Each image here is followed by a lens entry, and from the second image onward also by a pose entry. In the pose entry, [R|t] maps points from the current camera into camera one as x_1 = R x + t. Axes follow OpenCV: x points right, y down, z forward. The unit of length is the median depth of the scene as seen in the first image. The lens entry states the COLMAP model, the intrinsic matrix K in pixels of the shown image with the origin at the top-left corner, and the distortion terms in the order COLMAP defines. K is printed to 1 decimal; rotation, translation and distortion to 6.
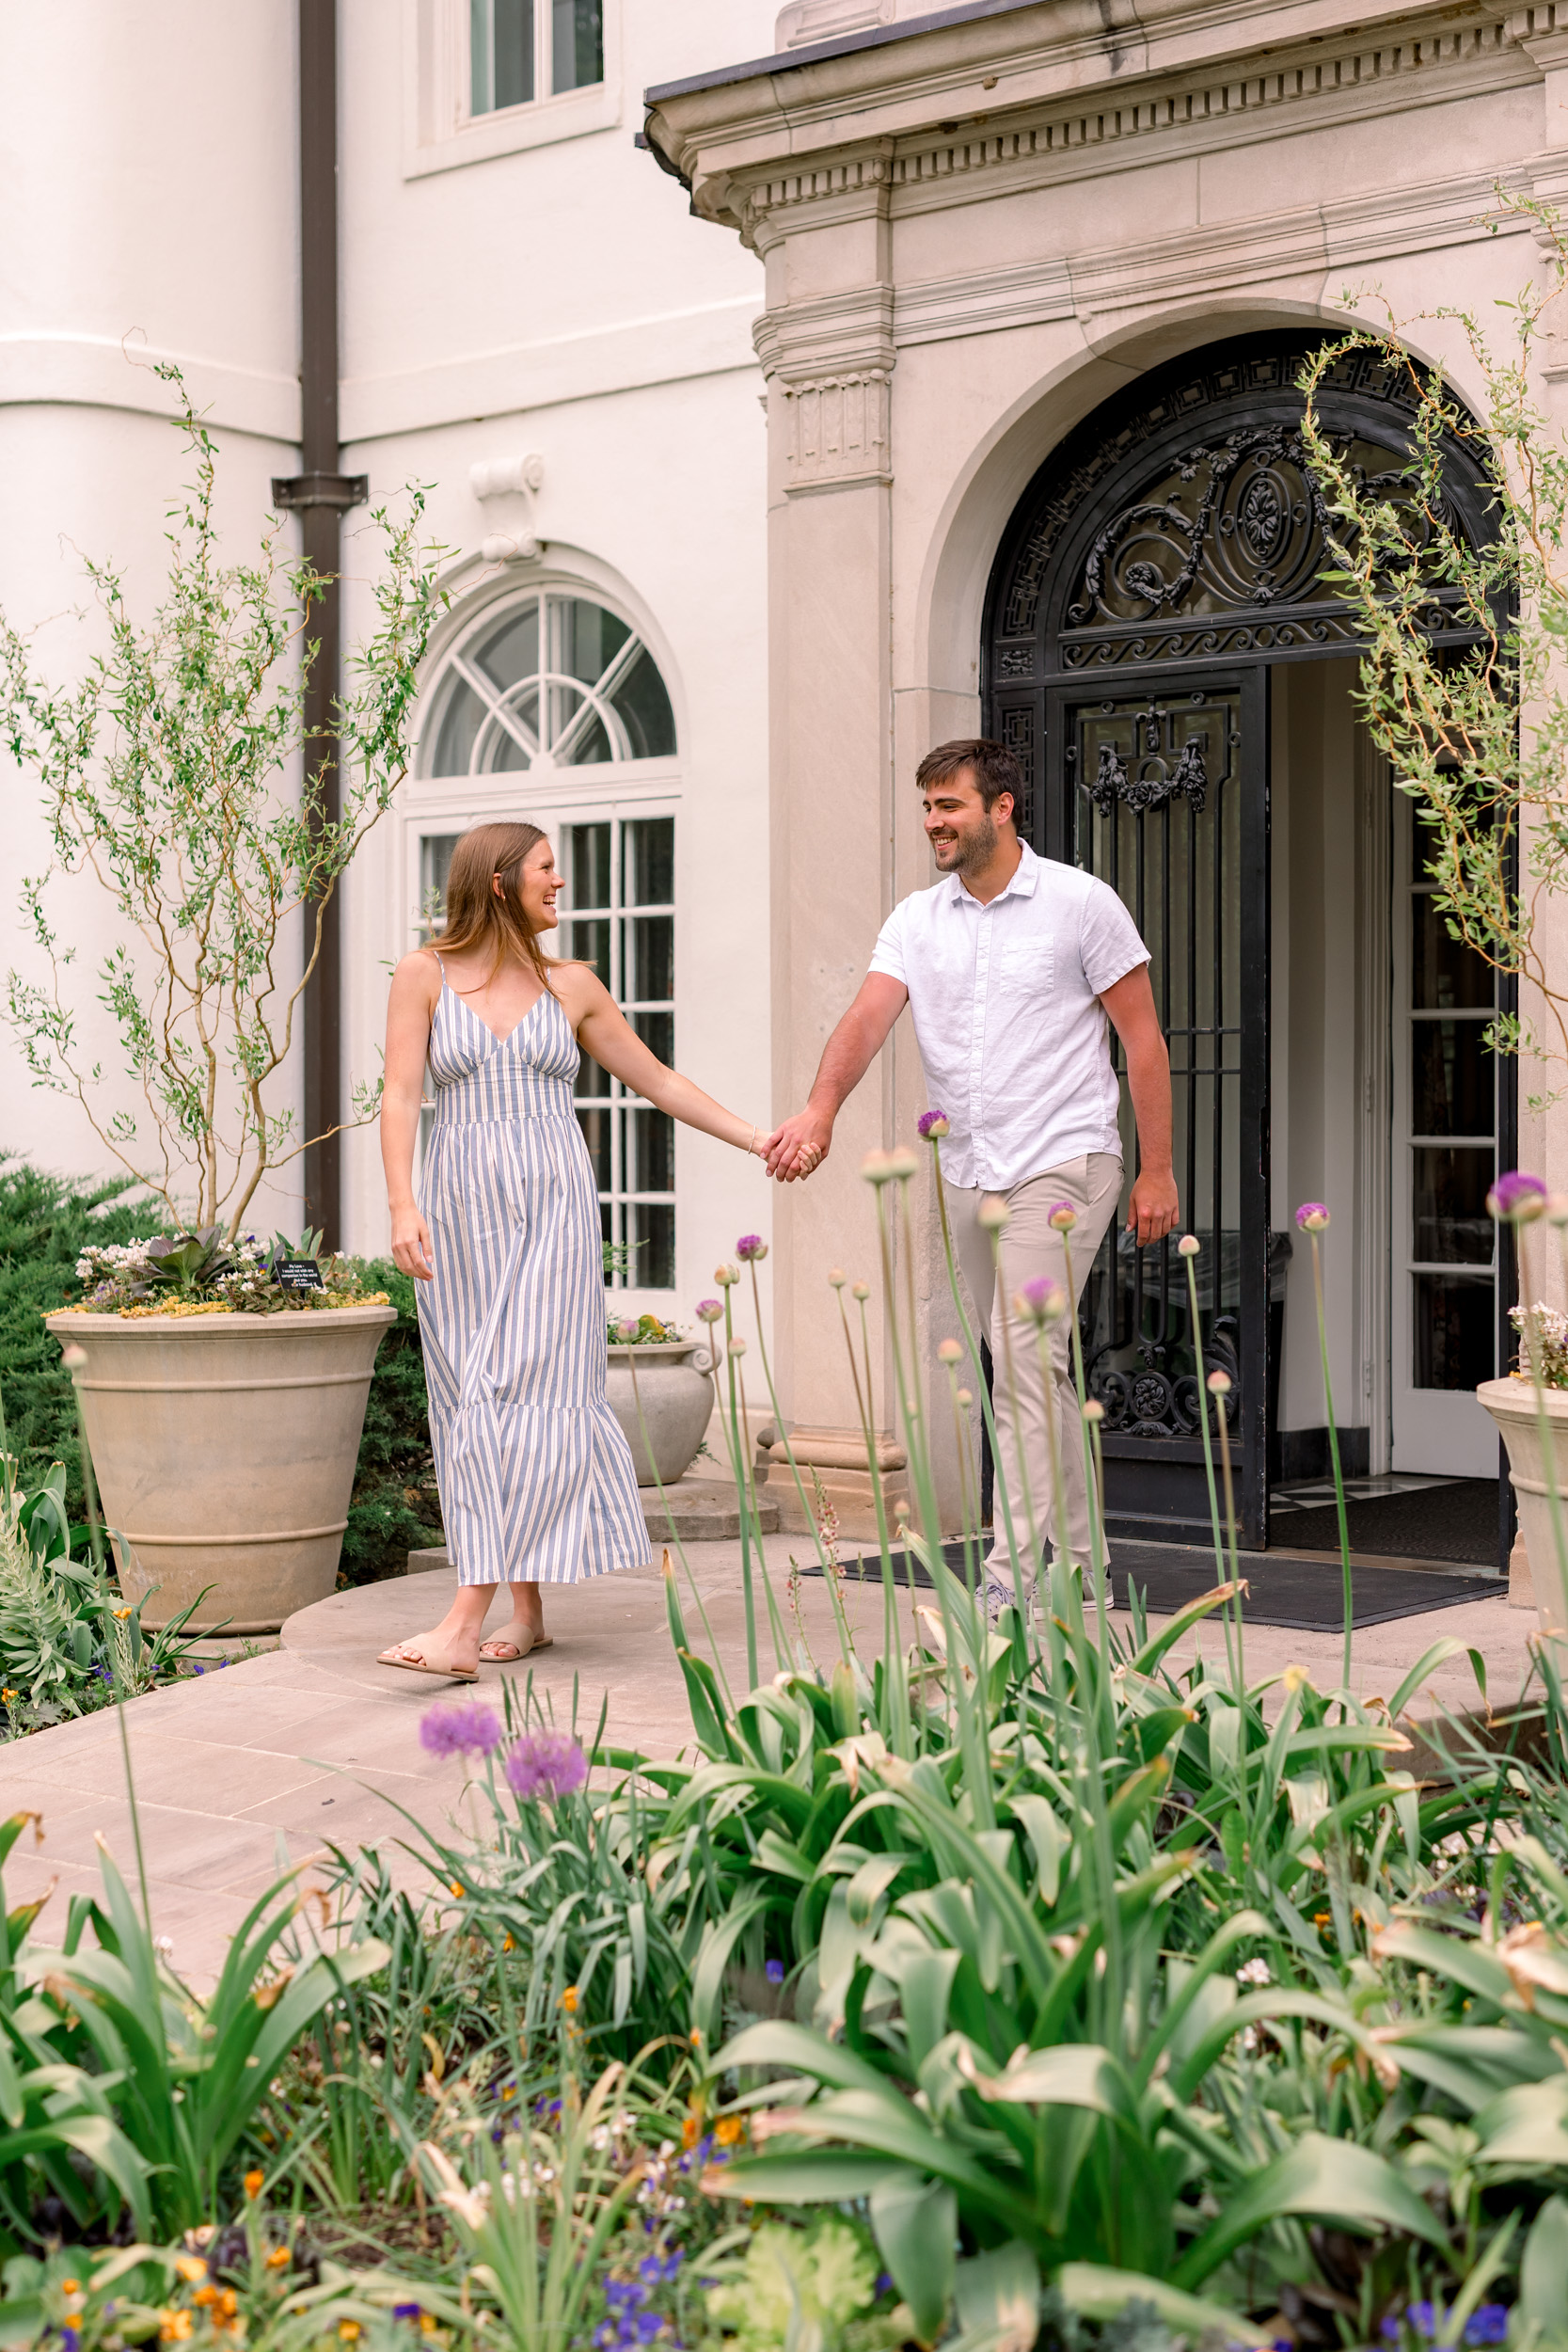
lens RADIAL K [[3917.5, 0, 790.5], [0, 3917.5, 1249.0], [0, 0, 1]] dist [-0.019178, -0.030917]
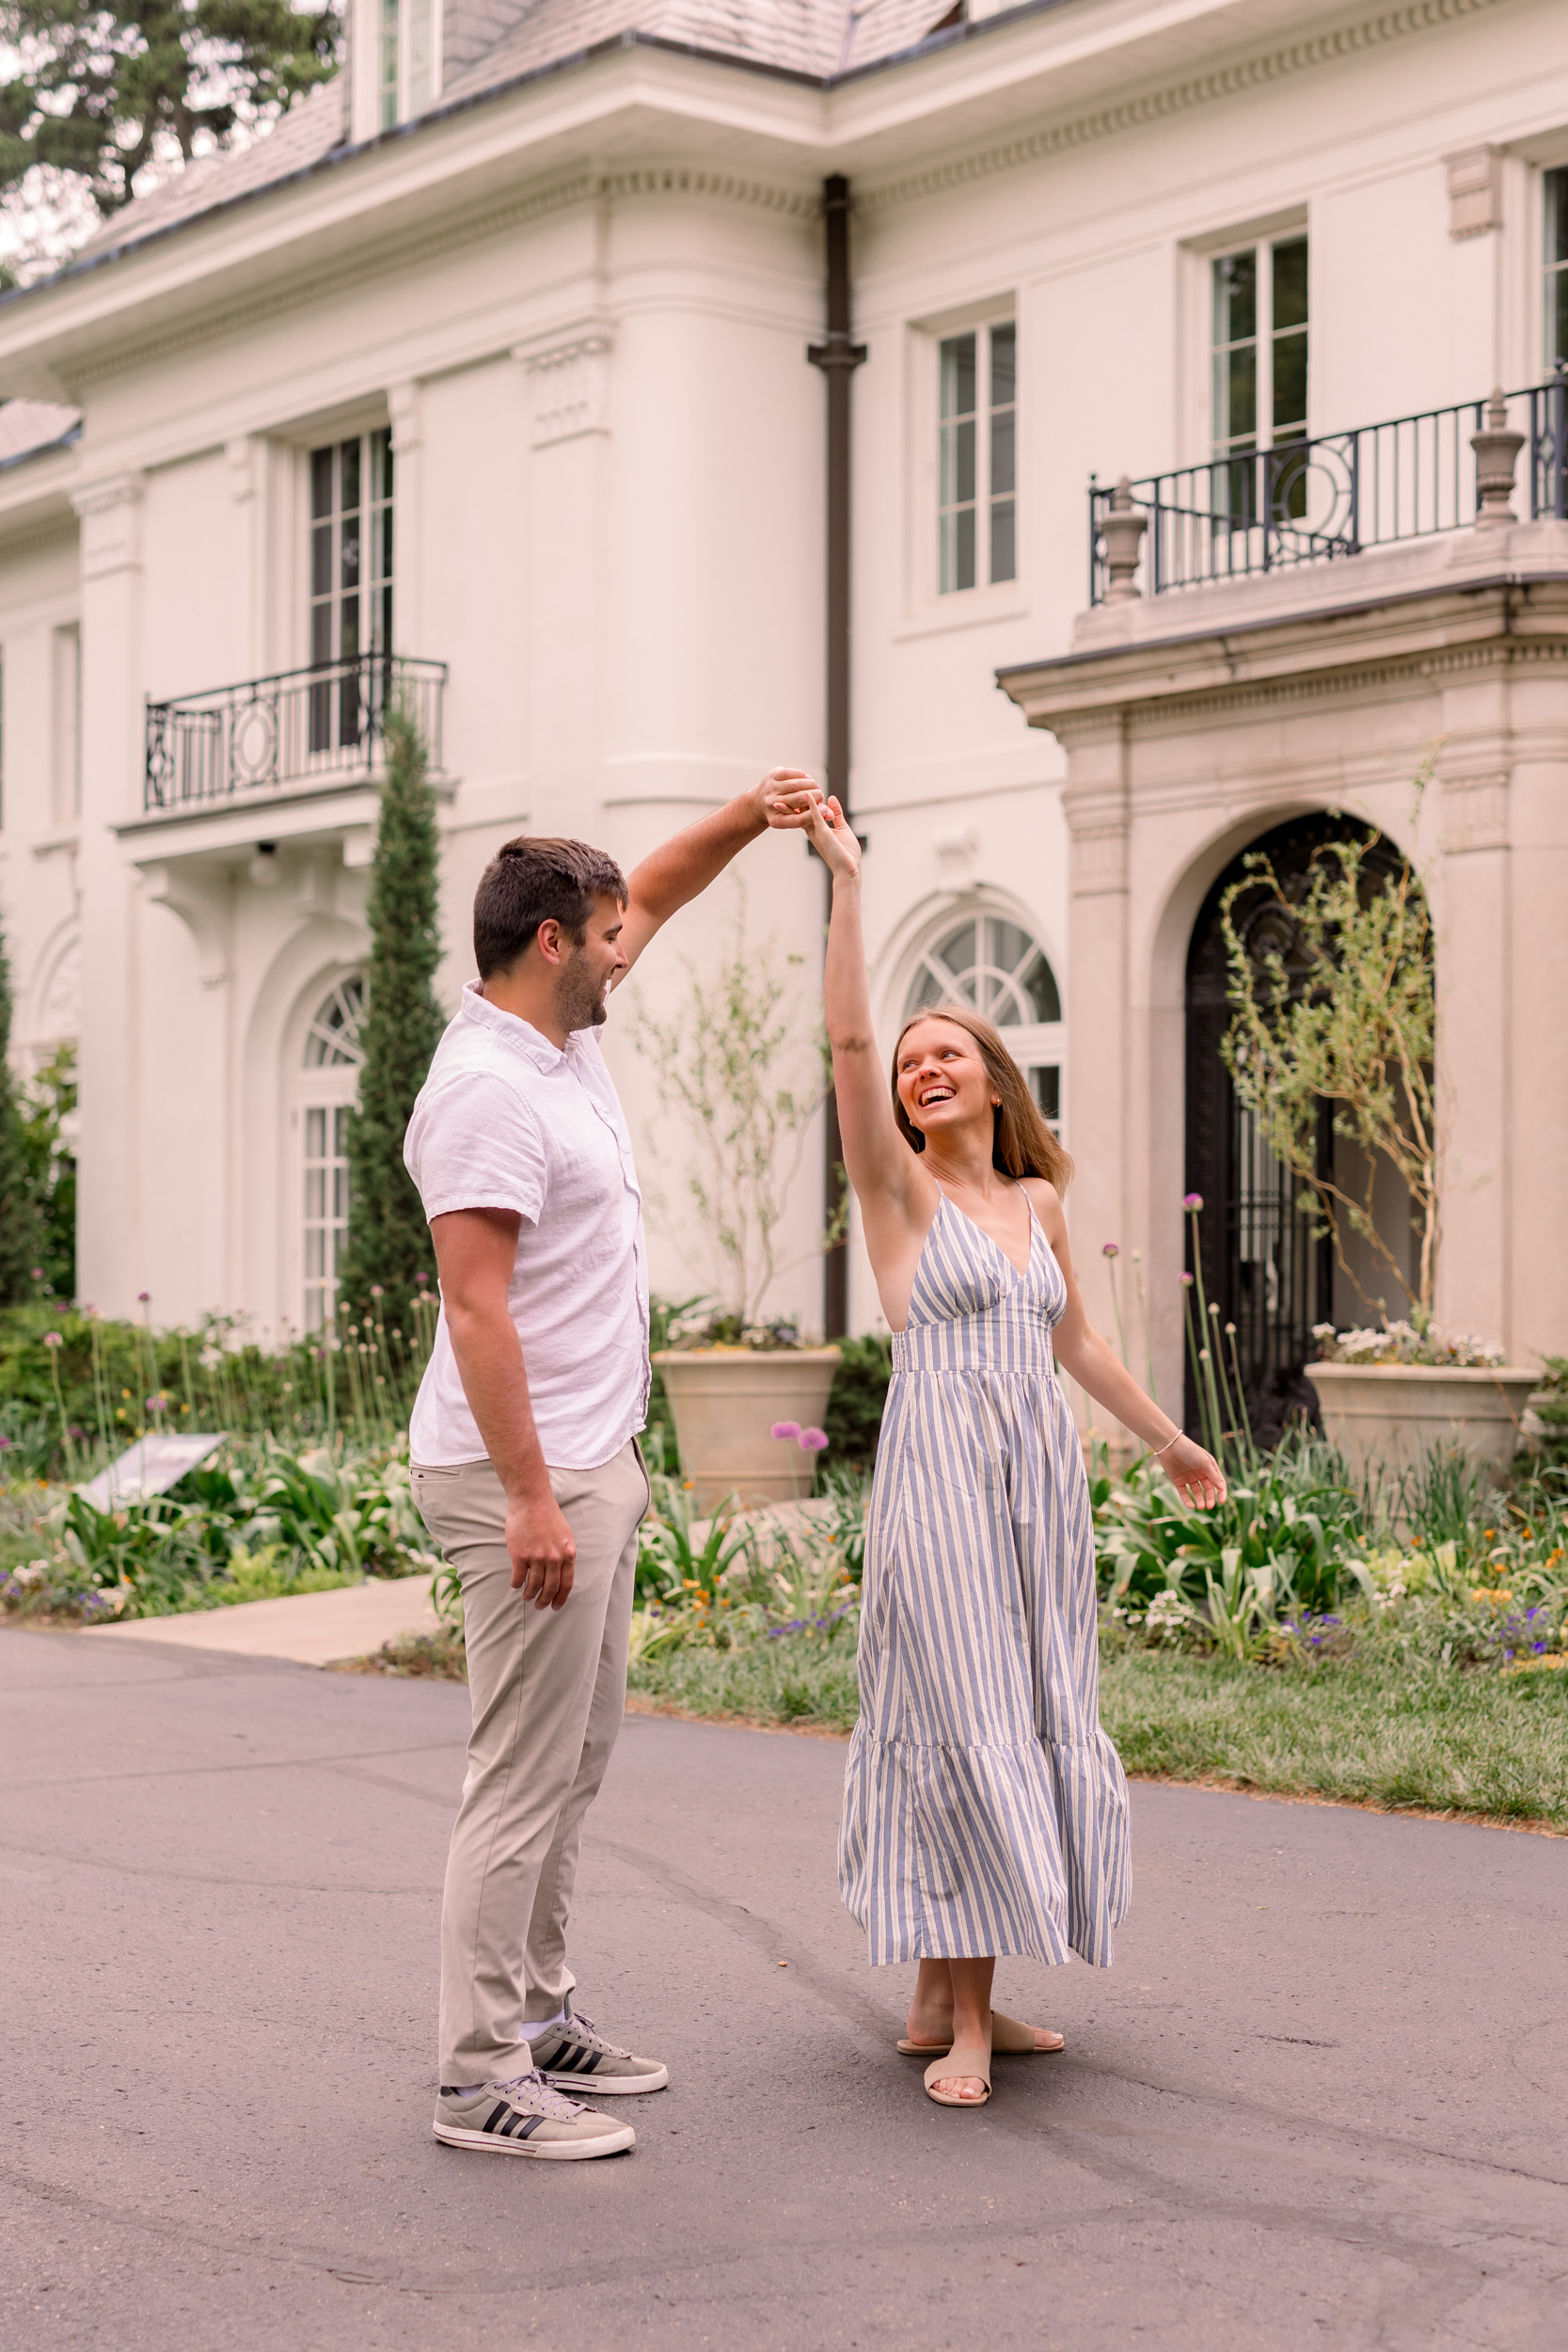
lens RADIAL K [[3917.5, 0, 790.5], [0, 3917.5, 1249.0], [0, 0, 1]] dist [-0.019178, -0.030917]
pose [[0.988028, 0.000225, -0.154277, 0.154043], [-0.007035, 0.999024, -0.043598, 0.044931], [0.154117, 0.044161, 0.987065, -0.789497]]
